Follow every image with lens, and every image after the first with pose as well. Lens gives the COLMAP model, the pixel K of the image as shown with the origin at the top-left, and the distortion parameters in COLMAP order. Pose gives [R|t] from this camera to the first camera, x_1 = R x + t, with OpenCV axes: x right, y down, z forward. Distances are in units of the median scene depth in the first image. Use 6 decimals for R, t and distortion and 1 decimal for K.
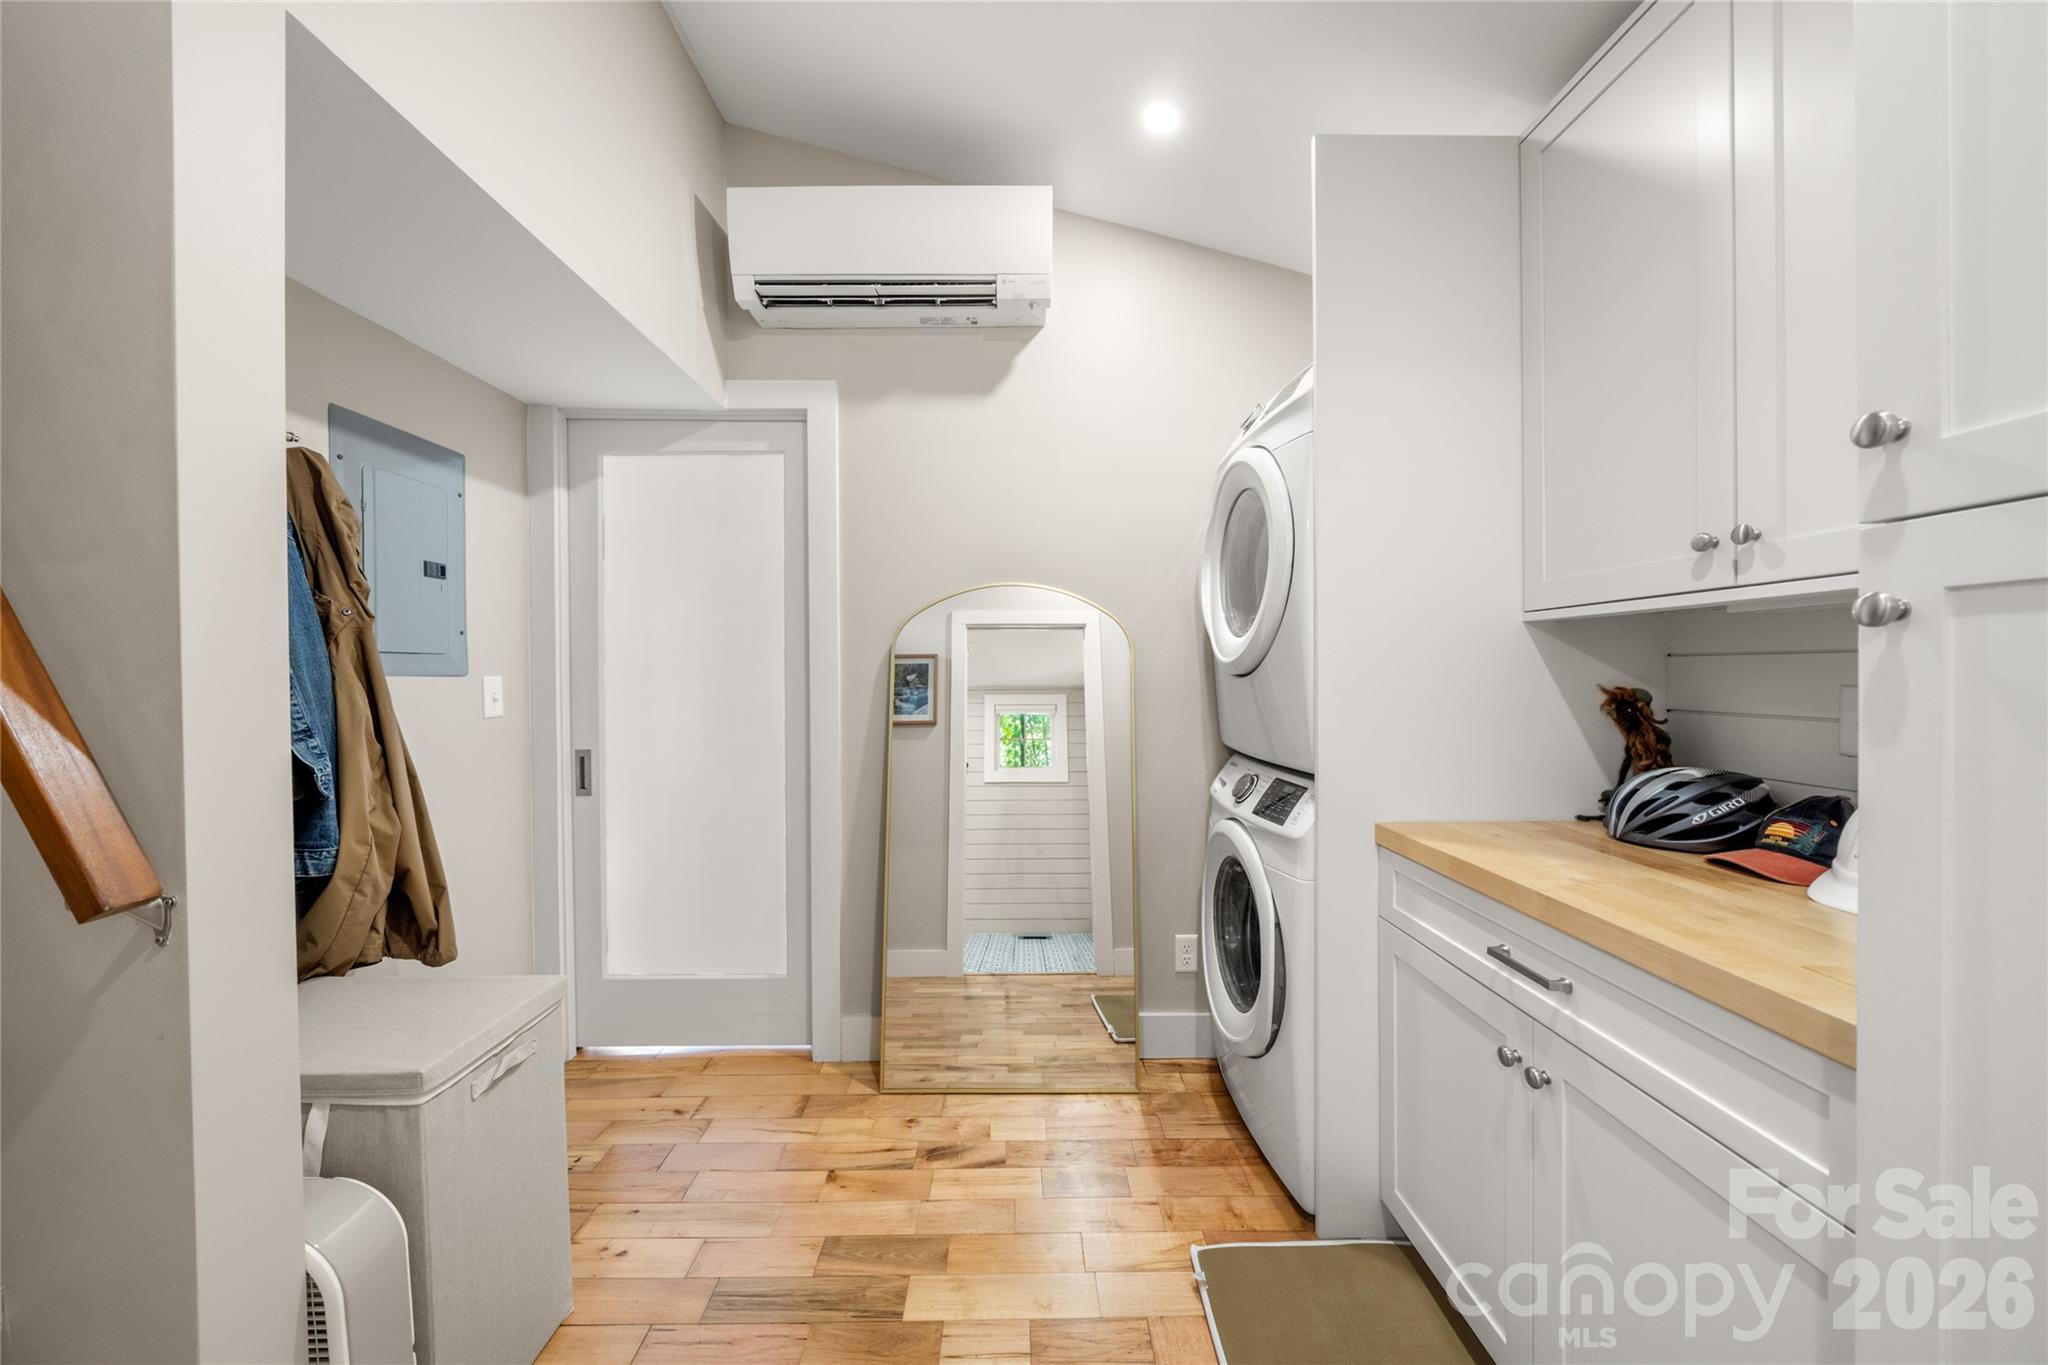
lens RADIAL K [[711.1, 0, 1016.8], [0, 711.1, 676.5], [0, 0, 1]] dist [-0.010318, 0.000370]
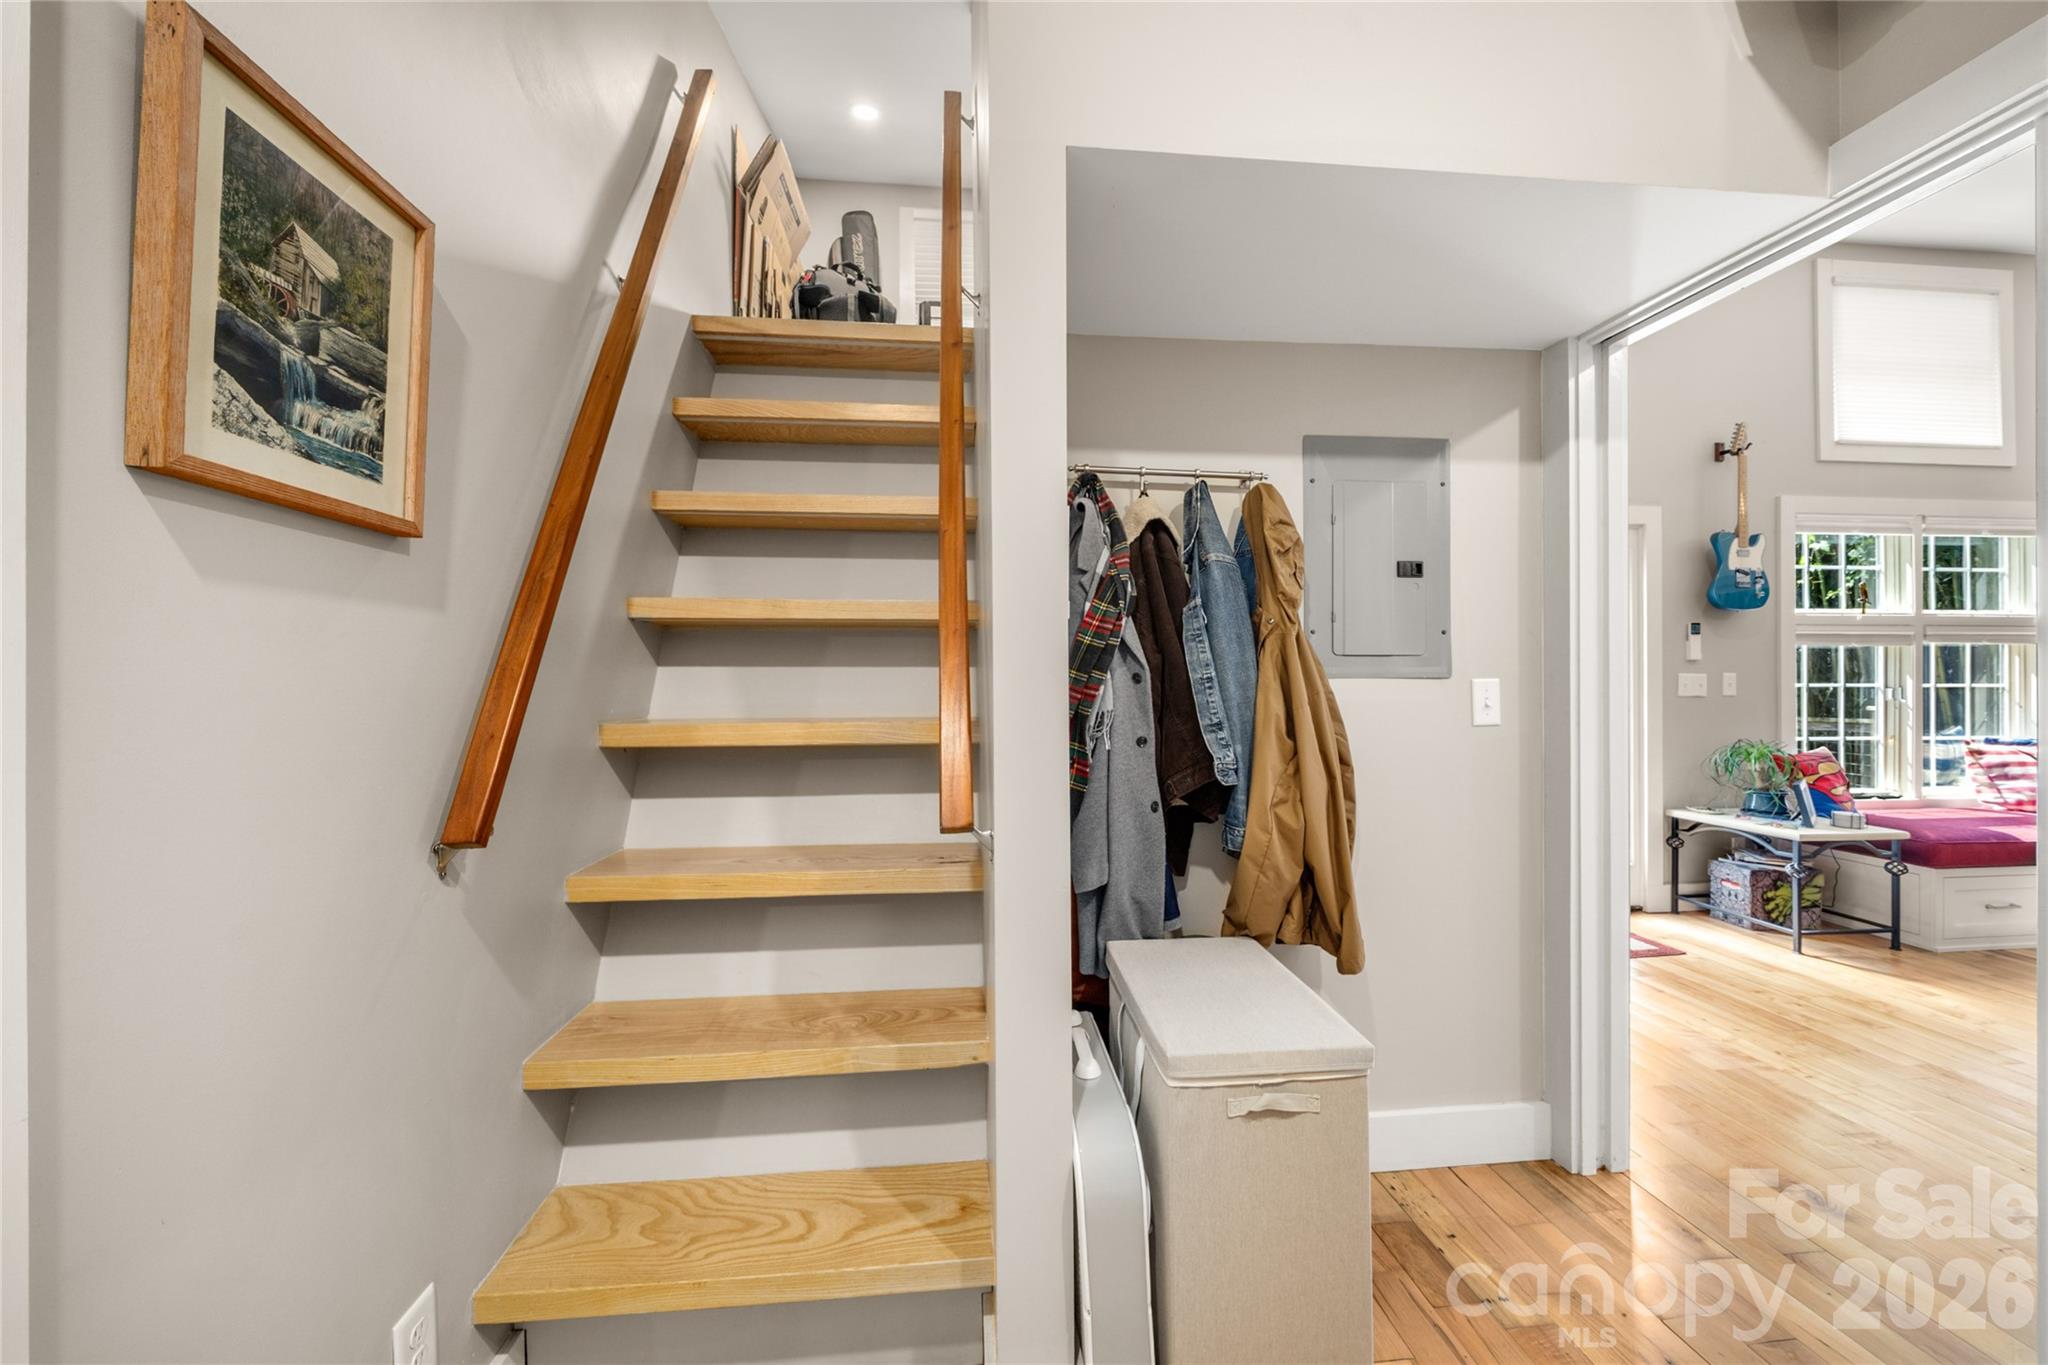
lens RADIAL K [[711.1, 0, 1025.9], [0, 711.1, 680.3], [0, 0, 1]] dist [-0.010318, 0.000370]
pose [[0.073330, 0.009609, -0.997261, 0.108297], [-0.006446, 0.999937, 0.009161, -0.003494], [0.997287, 0.005756, 0.073387, 0.405283]]
